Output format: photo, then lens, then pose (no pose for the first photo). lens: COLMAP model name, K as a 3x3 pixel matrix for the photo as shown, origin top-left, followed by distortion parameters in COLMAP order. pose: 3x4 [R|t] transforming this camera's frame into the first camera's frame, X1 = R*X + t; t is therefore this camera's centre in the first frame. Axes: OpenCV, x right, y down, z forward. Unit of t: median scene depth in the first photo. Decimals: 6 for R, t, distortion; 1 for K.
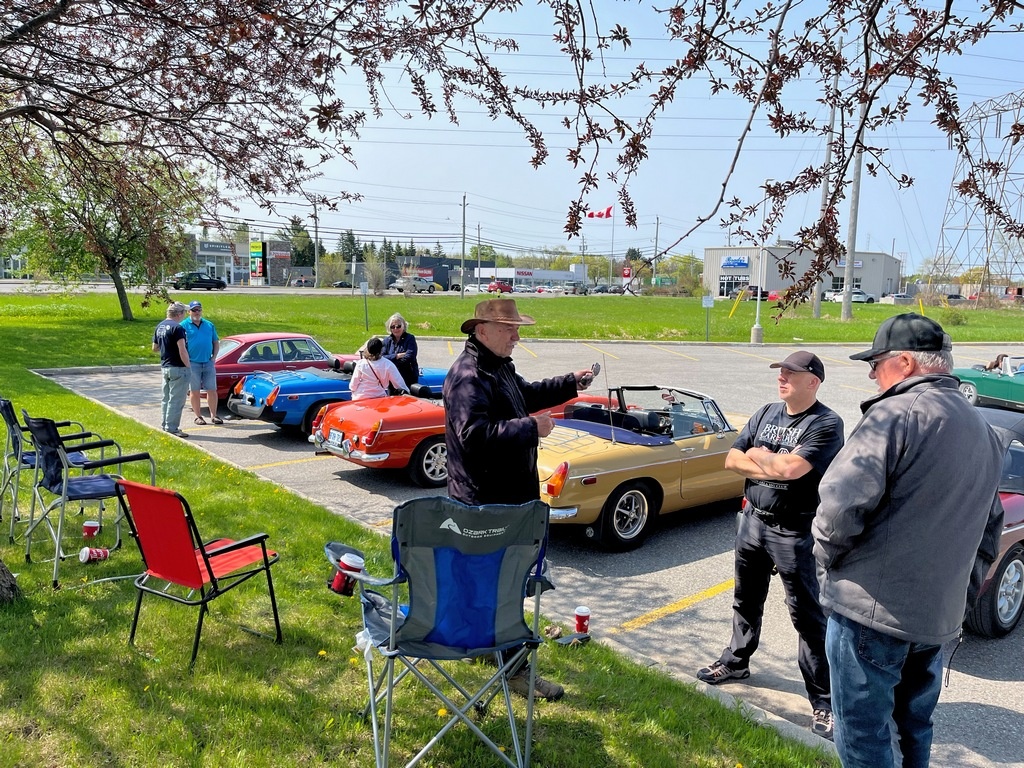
lens RADIAL K [[776.3, 0, 528.9], [0, 776.3, 379.8], [0, 0, 1]] dist [0.040602, -0.058920]
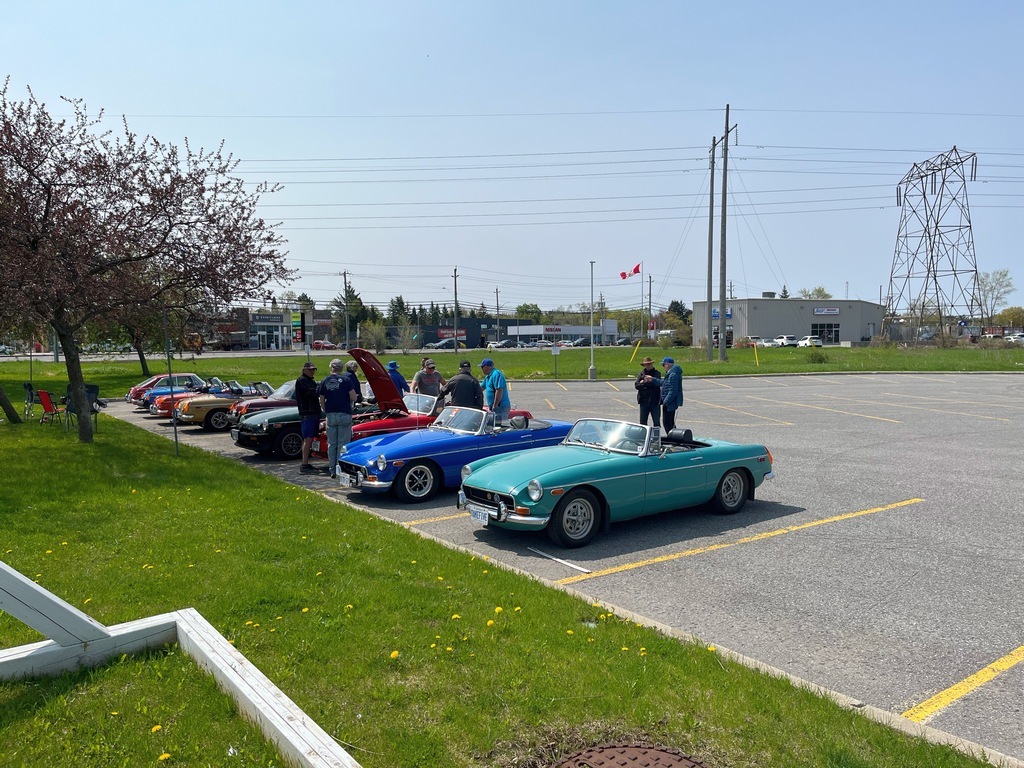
lens RADIAL K [[776.3, 0, 528.9], [0, 776.3, 379.8], [0, 0, 1]] dist [0.040602, -0.058920]
pose [[0.995592, -0.032696, -0.087907, 0.084555], [0.026423, 0.997083, -0.071608, 0.013647], [0.089992, 0.068970, 0.993552, -0.103831]]
